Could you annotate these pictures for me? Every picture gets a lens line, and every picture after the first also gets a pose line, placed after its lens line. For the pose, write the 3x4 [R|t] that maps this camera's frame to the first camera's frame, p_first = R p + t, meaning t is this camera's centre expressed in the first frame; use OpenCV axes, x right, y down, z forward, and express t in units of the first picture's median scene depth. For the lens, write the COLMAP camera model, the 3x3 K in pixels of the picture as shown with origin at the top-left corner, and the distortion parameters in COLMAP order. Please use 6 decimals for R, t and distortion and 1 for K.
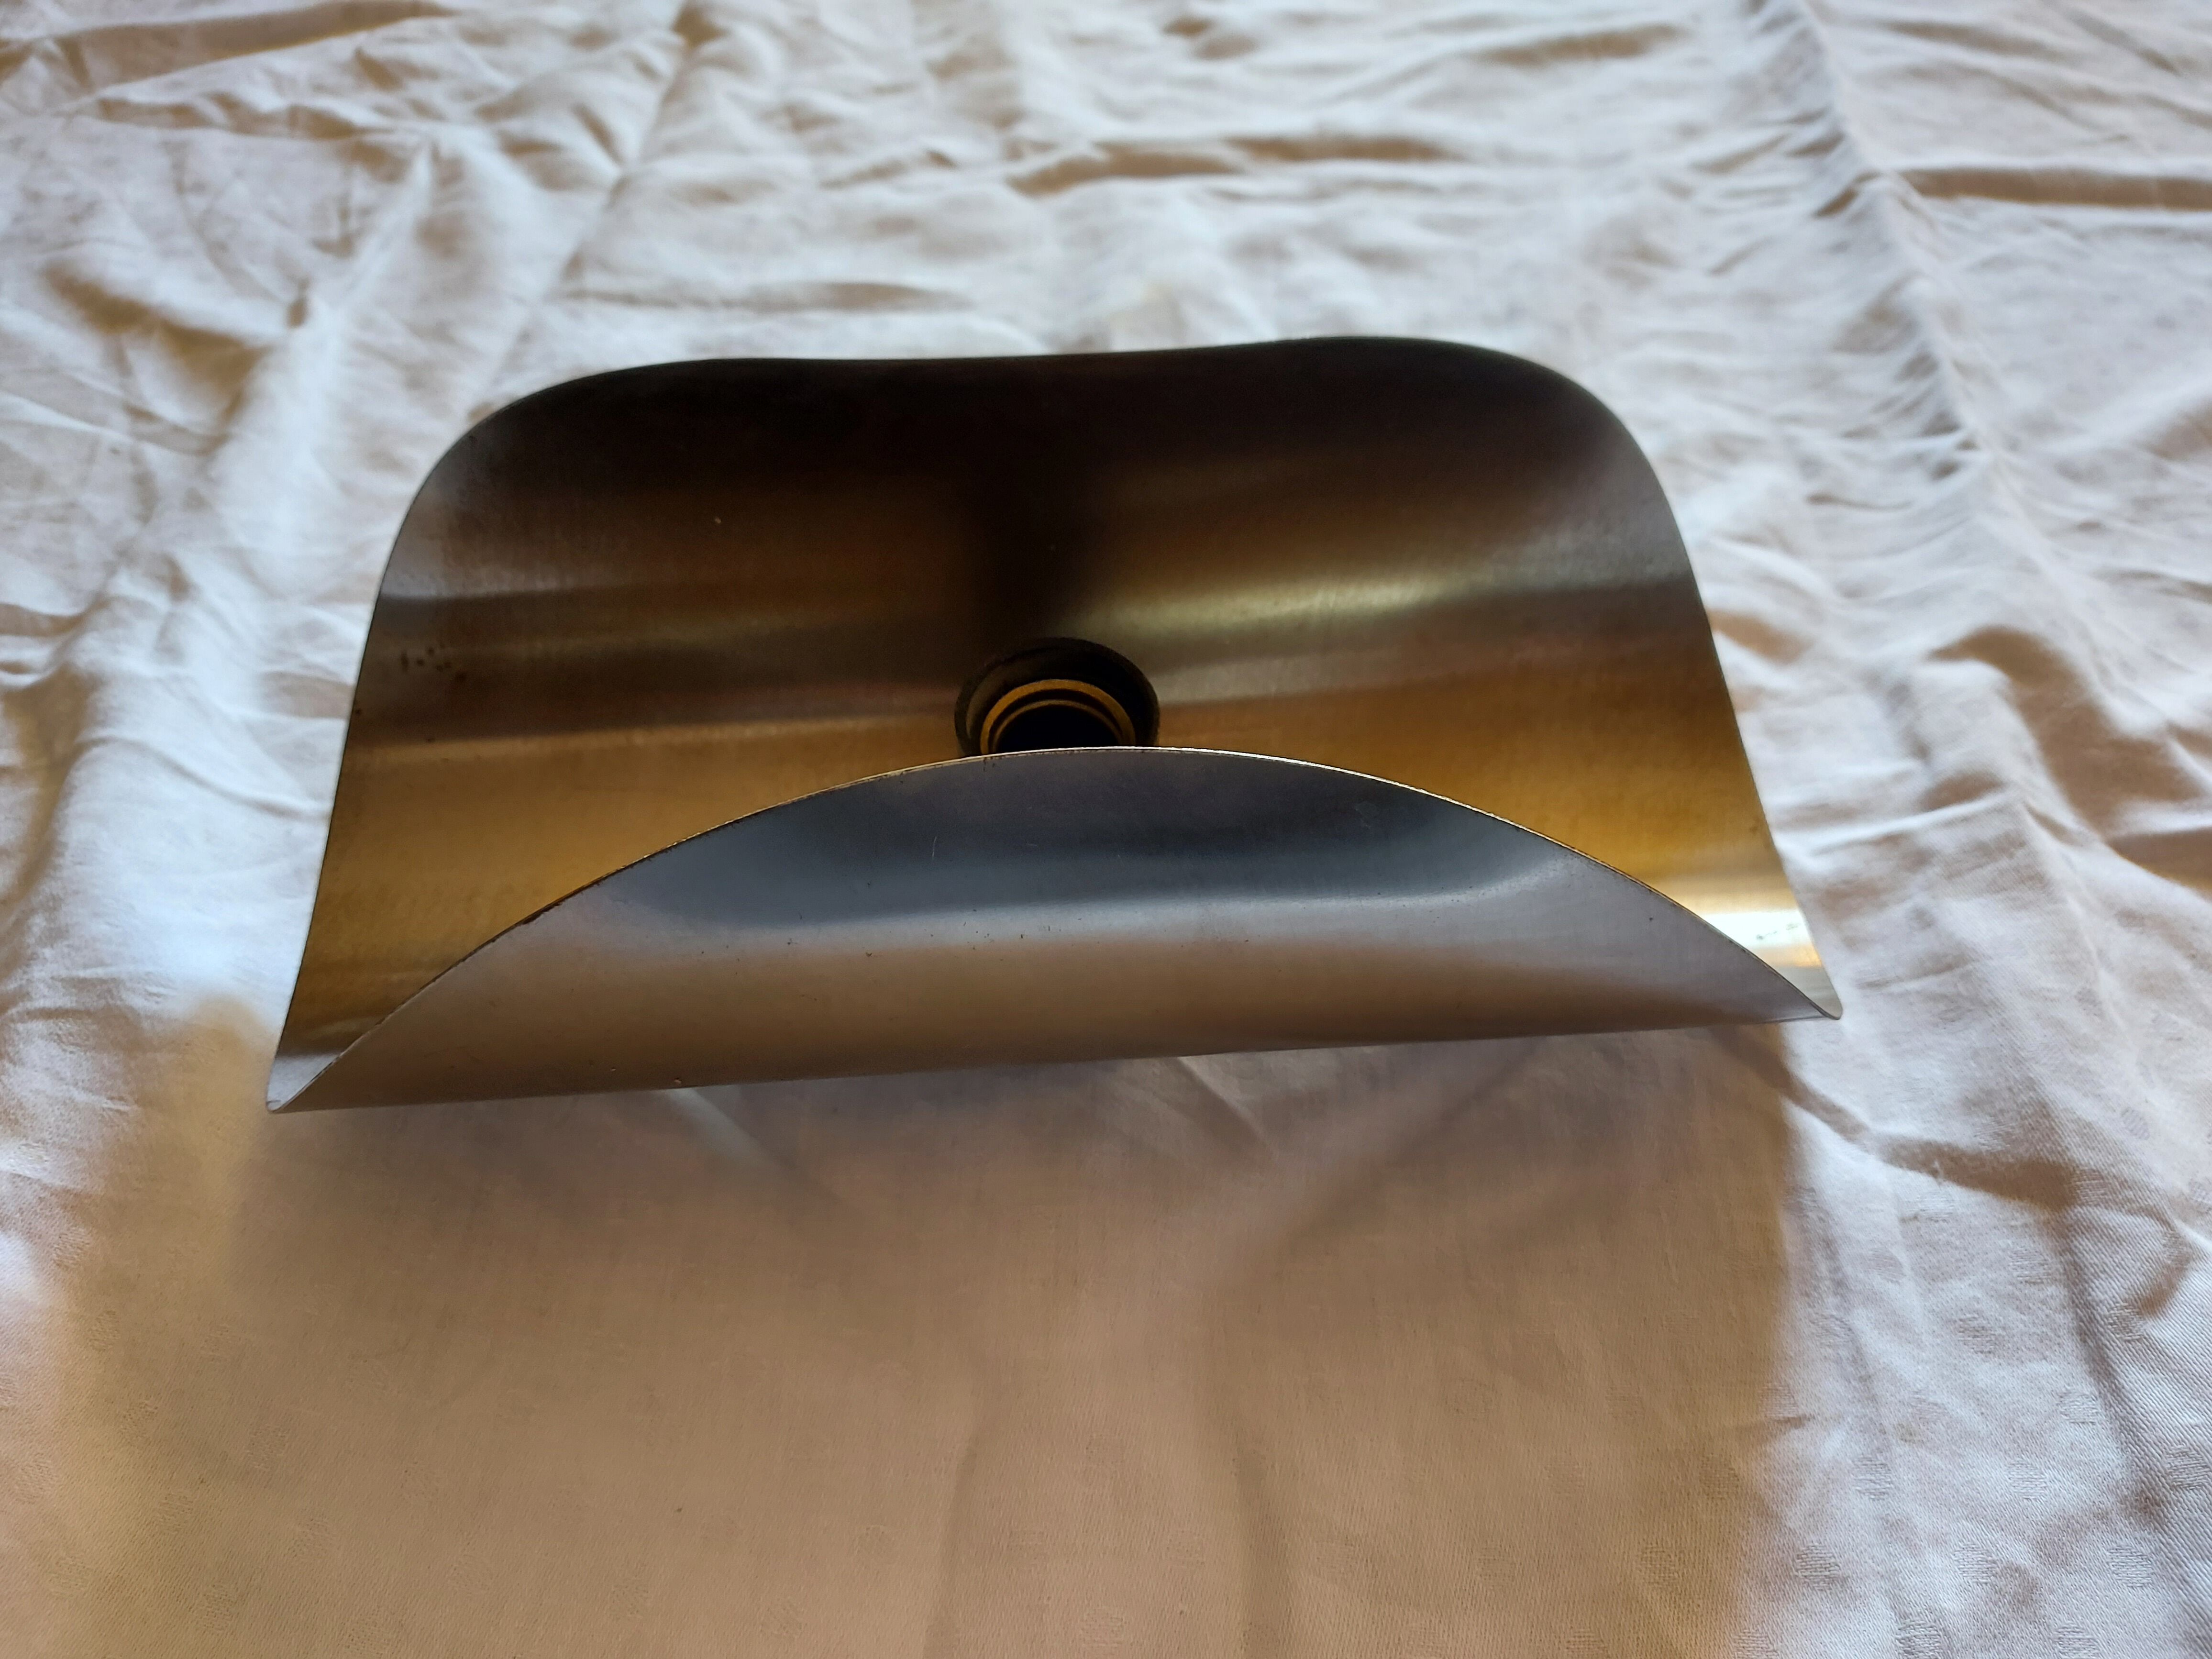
lens RADIAL K [[1601.8, 0, 1029.9], [0, 1601.8, 839.2], [0, 0, 1]] dist [0.030390, -0.029235]
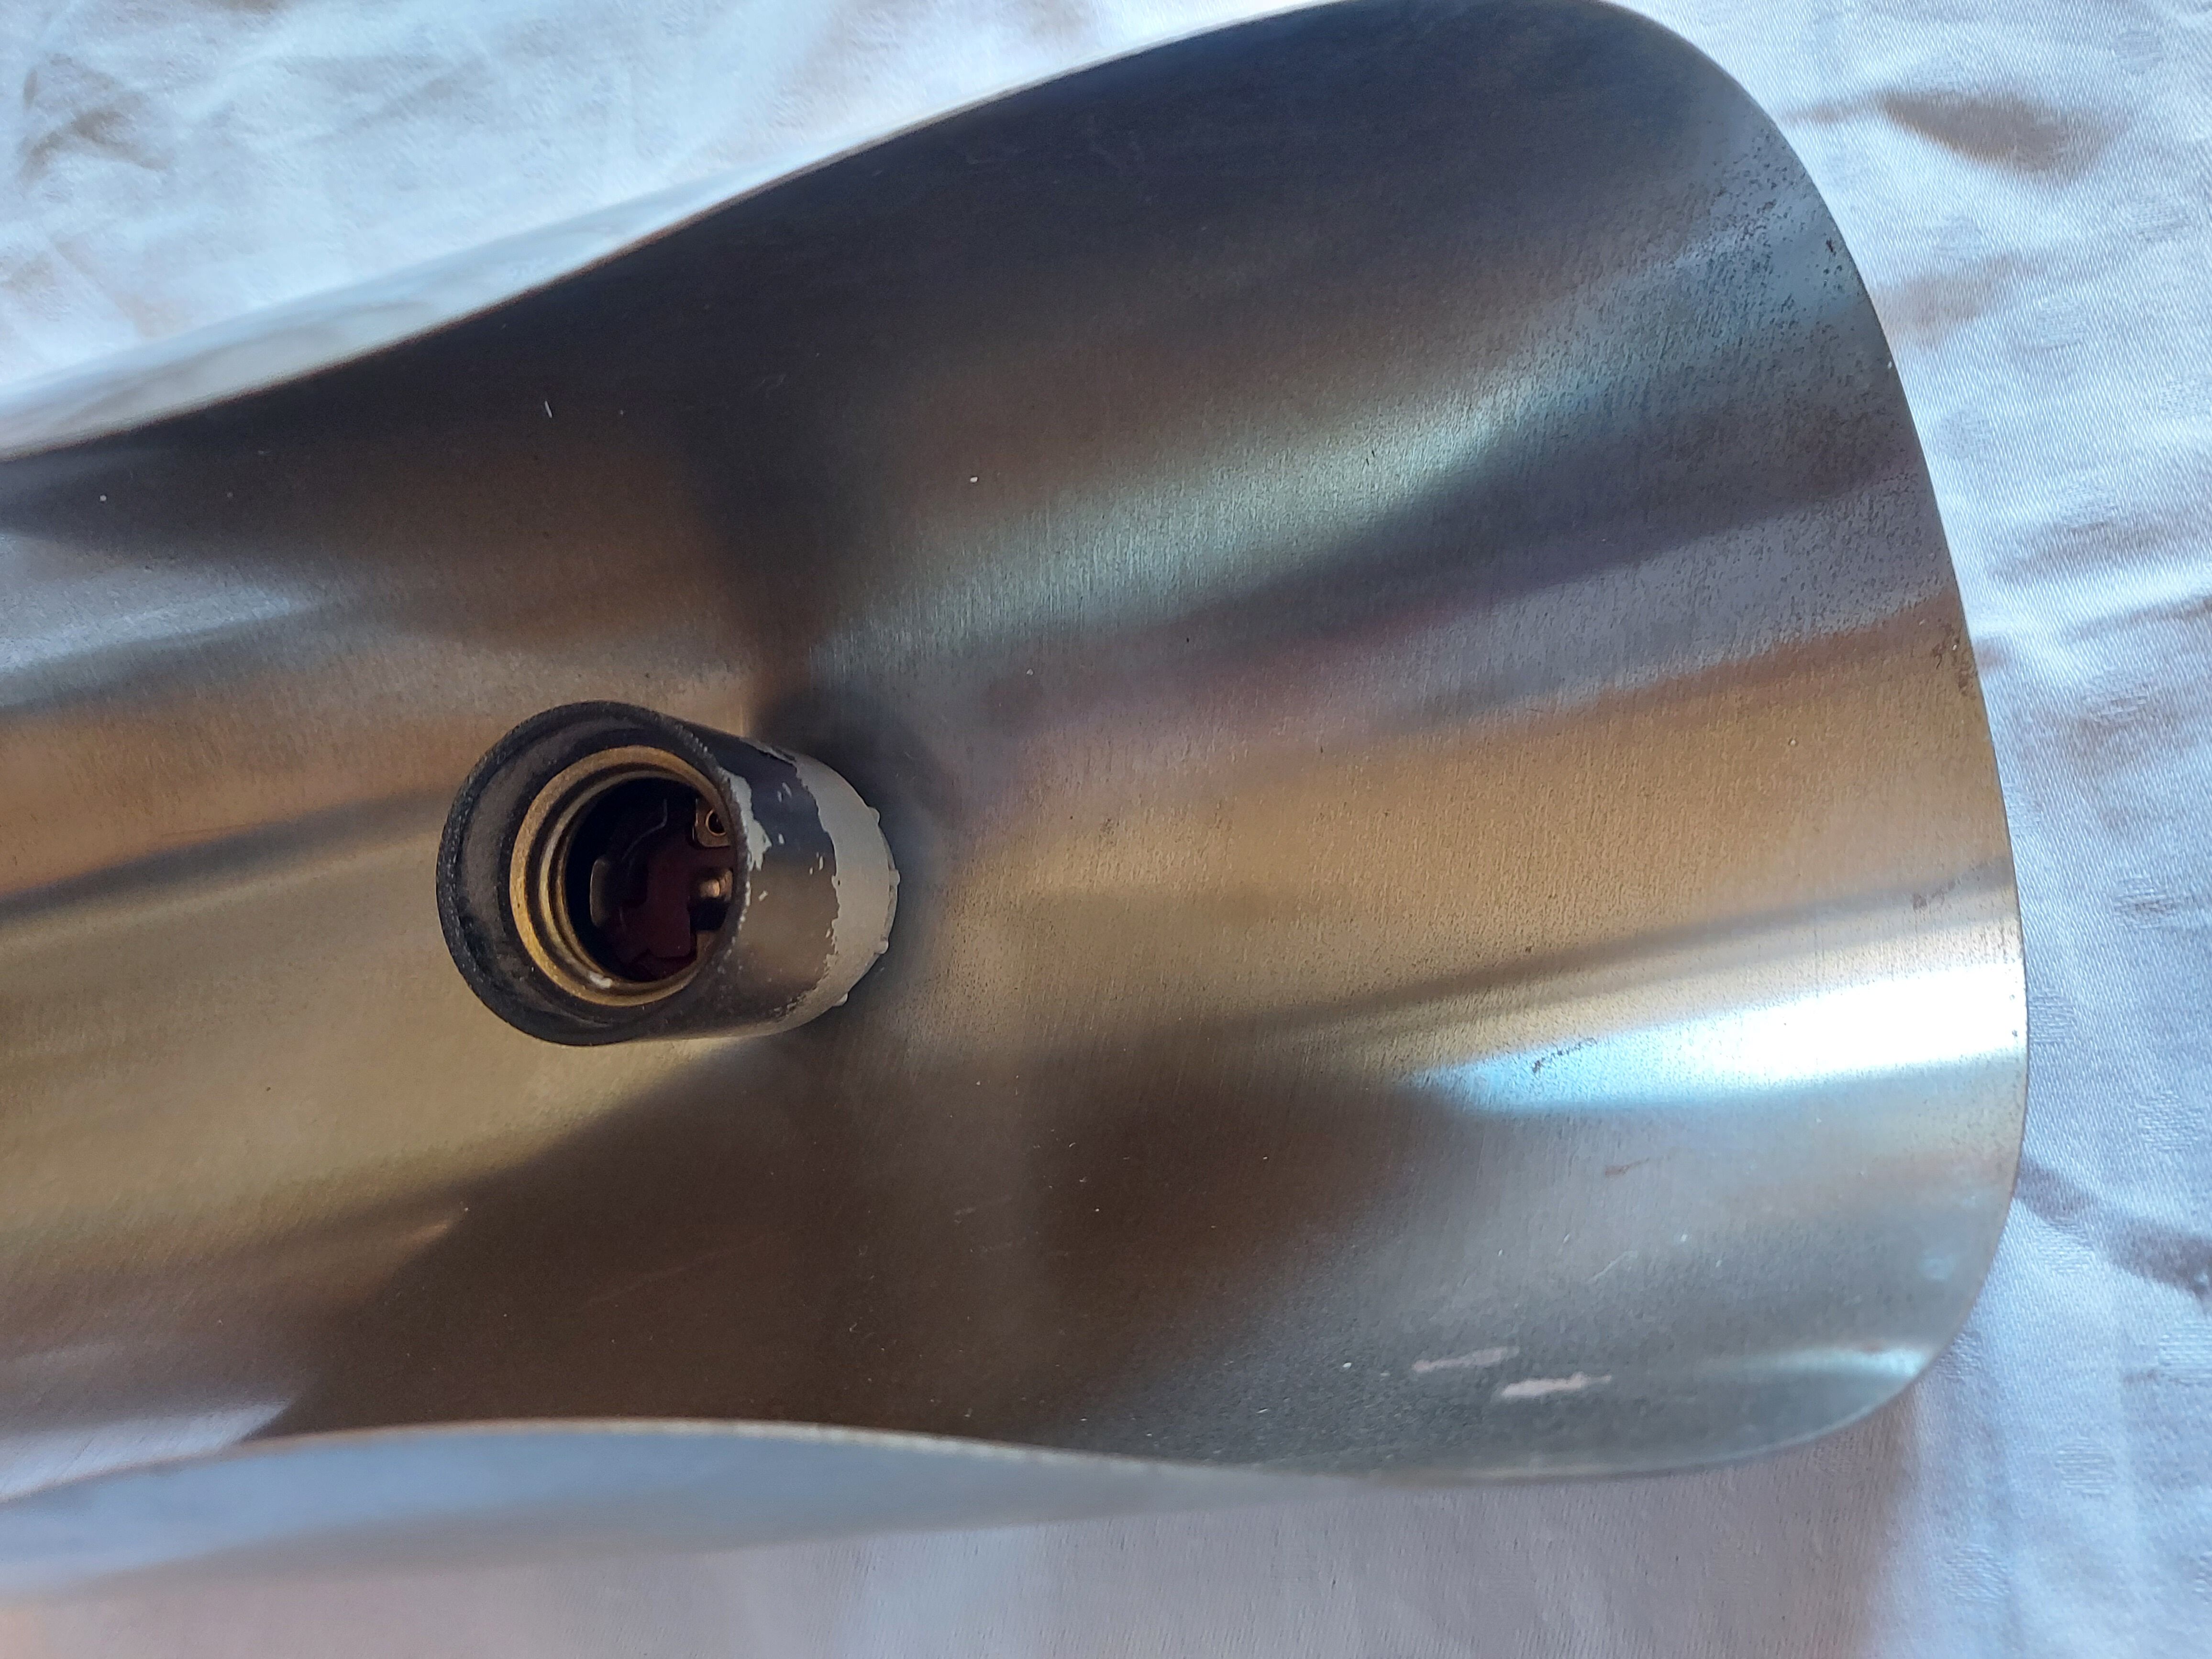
lens RADIAL K [[1576.3, 0, 1048.0], [0, 1576.3, 792.9], [0, 0, 1]] dist [-0.003727, -0.014482]
pose [[0.963819, -0.130862, -0.232224, 0.227536], [0.223440, 0.871691, 0.436153, -0.225896], [0.145352, -0.472261, 0.869392, 0.384787]]
